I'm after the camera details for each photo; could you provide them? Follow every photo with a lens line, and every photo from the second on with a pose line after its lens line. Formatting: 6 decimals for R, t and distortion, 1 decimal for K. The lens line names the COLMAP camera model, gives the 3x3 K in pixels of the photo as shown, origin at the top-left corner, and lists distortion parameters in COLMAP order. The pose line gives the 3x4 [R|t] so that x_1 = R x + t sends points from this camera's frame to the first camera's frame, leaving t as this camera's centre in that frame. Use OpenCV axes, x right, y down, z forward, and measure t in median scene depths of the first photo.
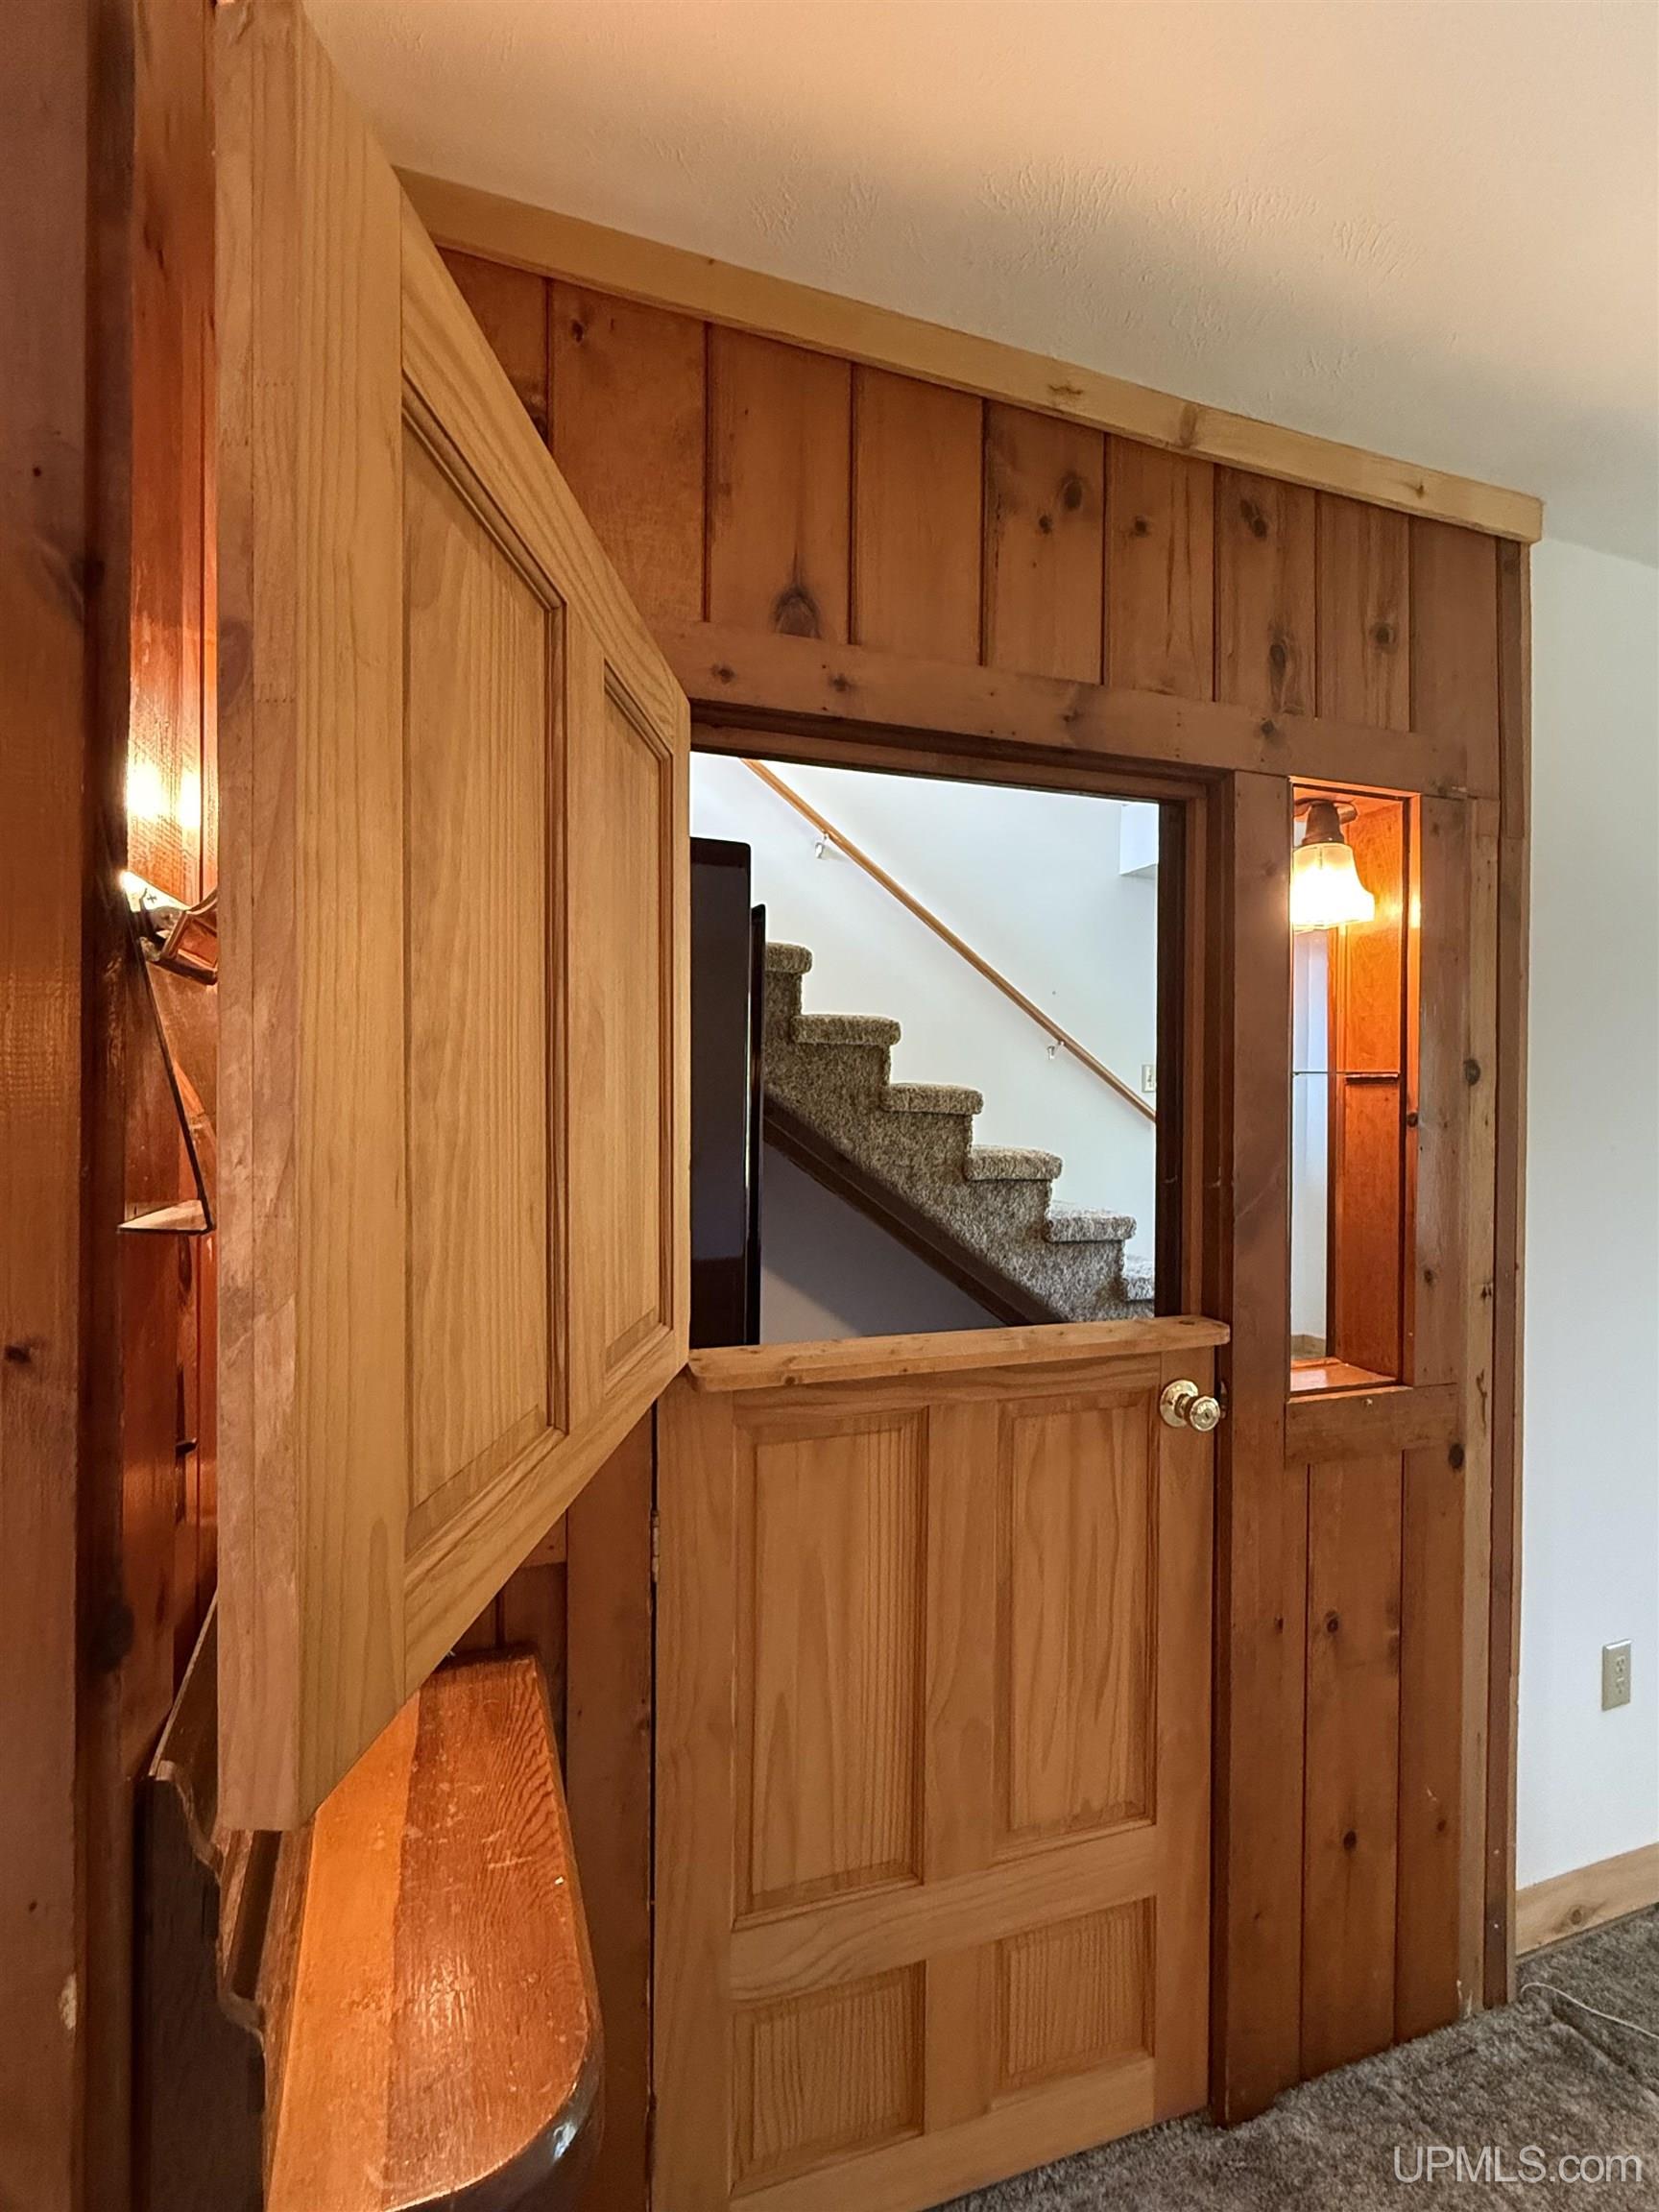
lens RADIAL K [[1062.8, 0, 829.5], [0, 1062.8, 1106.0], [0, 0, 1]] dist [-0.000992, 0.000708]
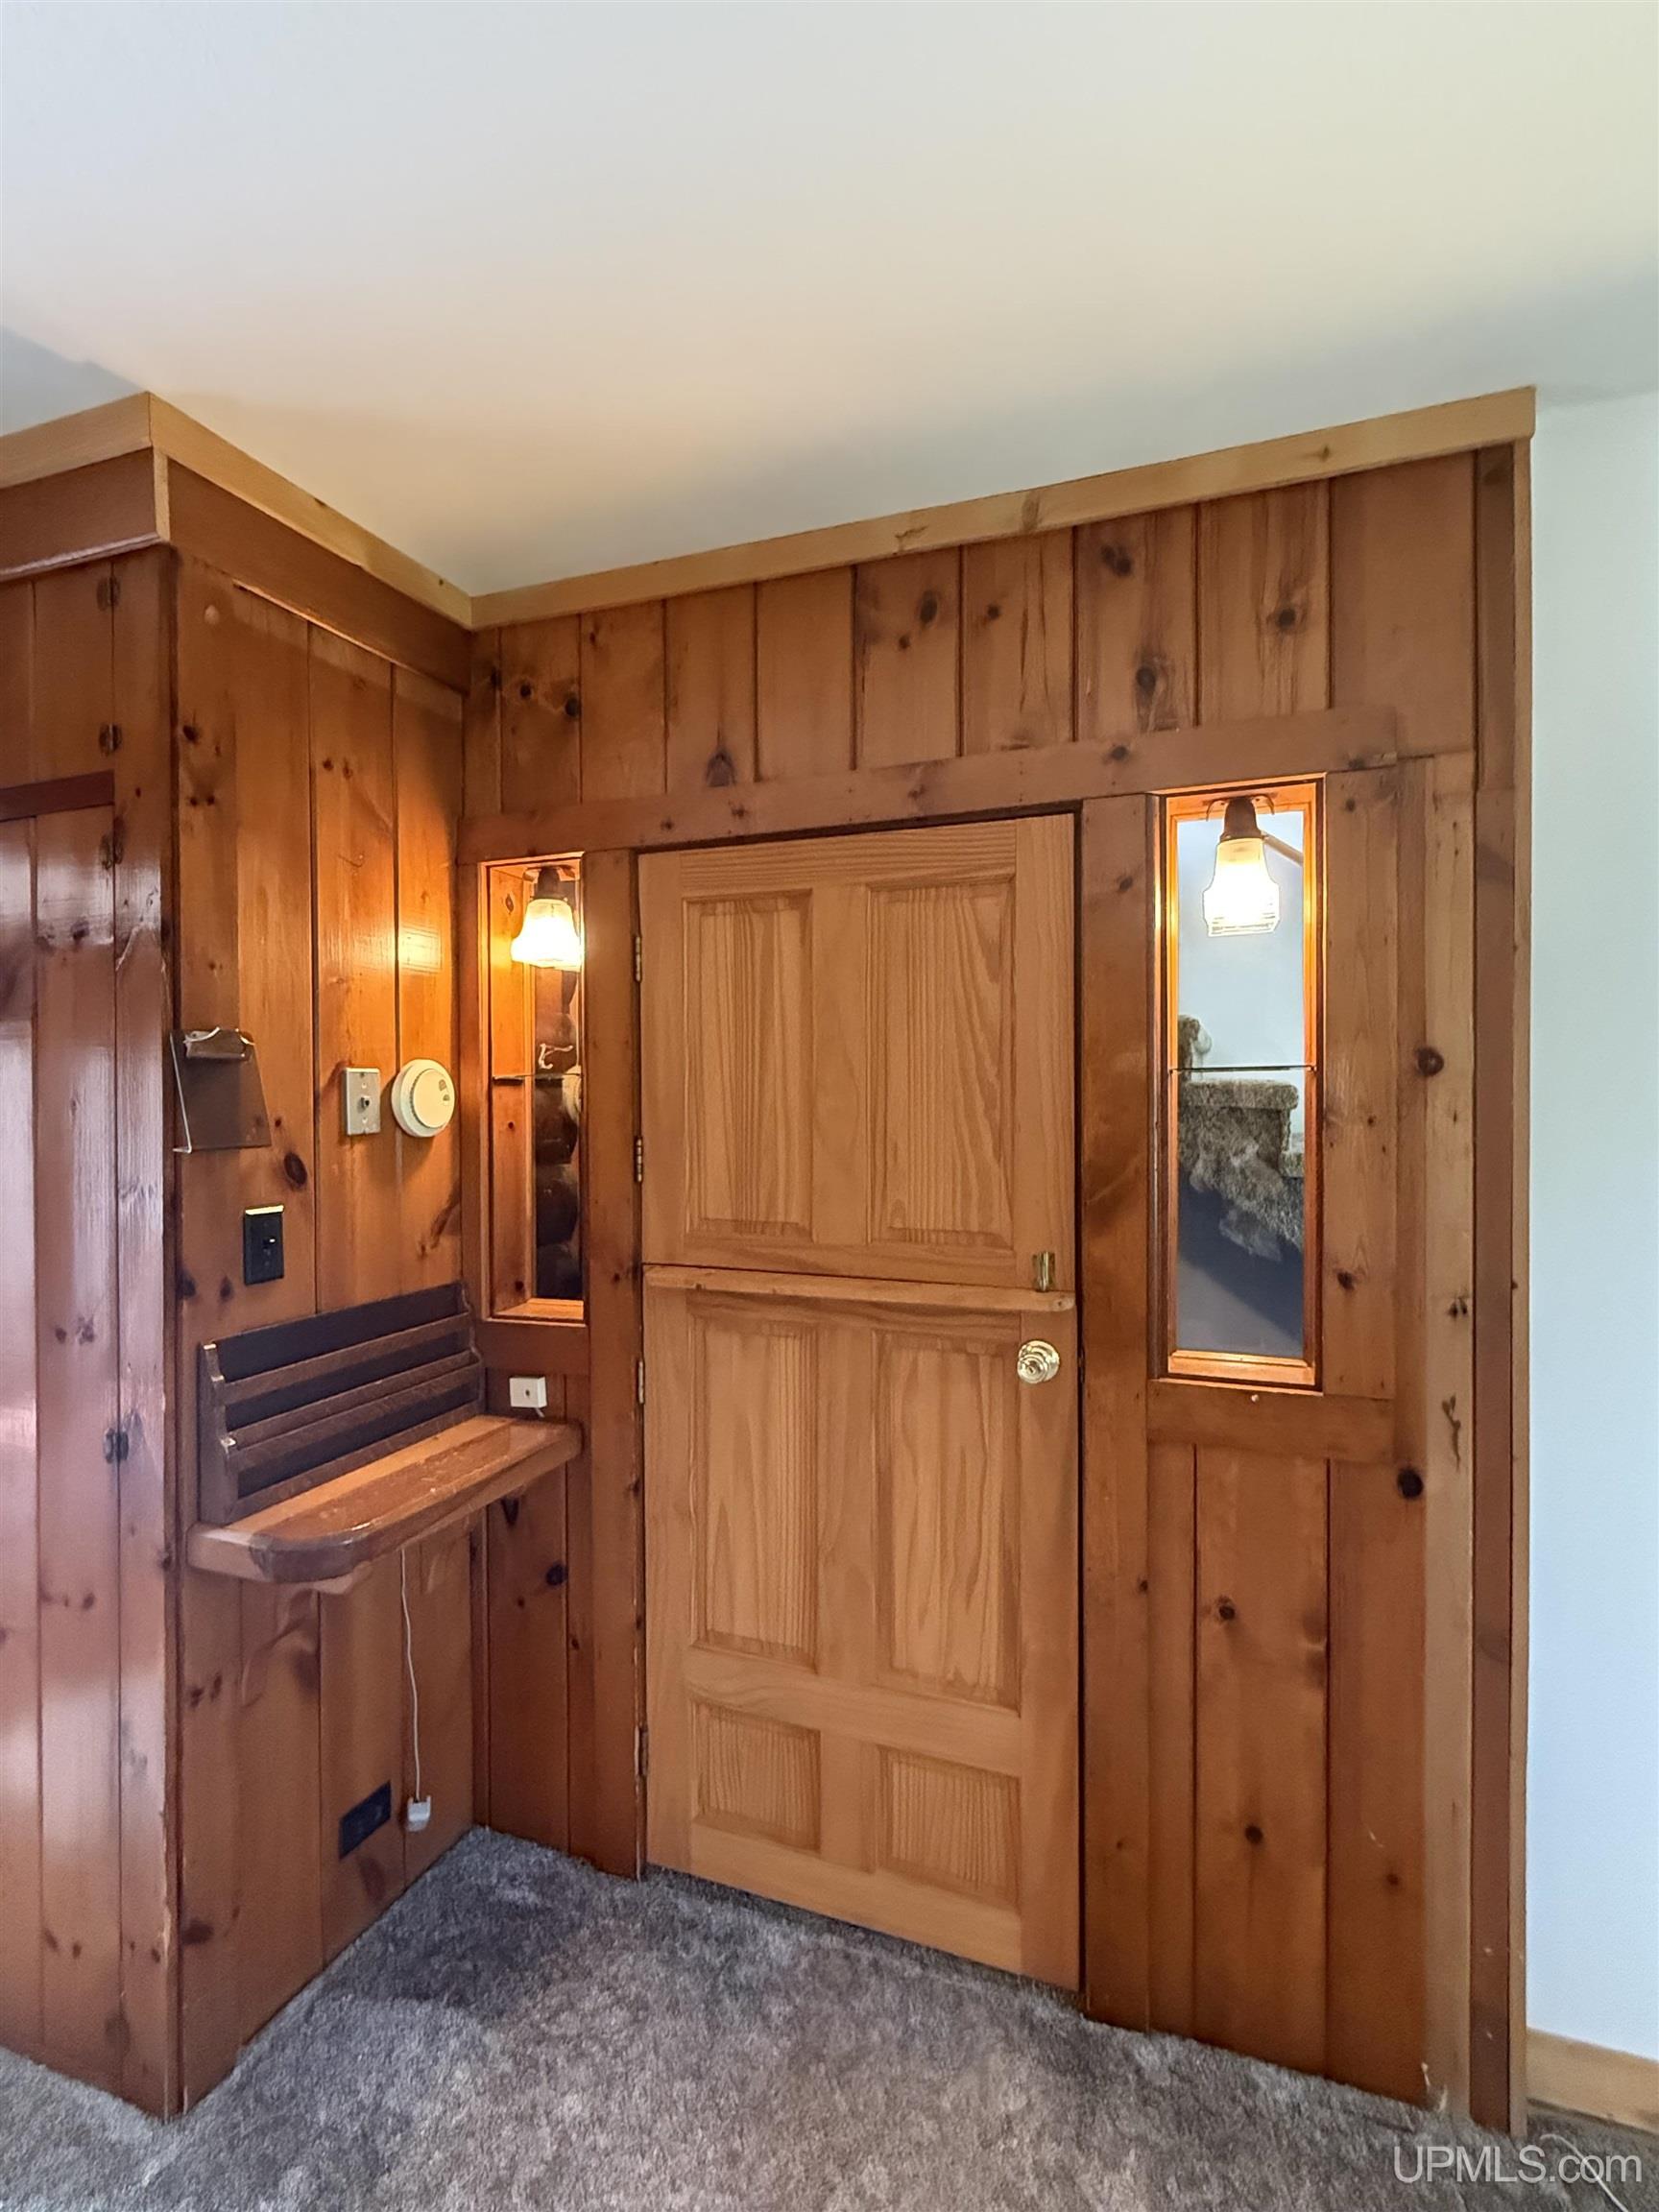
lens RADIAL K [[1062.8, 0, 829.5], [0, 1062.8, 1106.0], [0, 0, 1]] dist [-0.000992, 0.000708]
pose [[0.756542, -0.003483, -0.653936, 0.917813], [0.006590, 0.999976, 0.002298, -0.000188], [0.653912, -0.006048, 0.756546, -0.015428]]
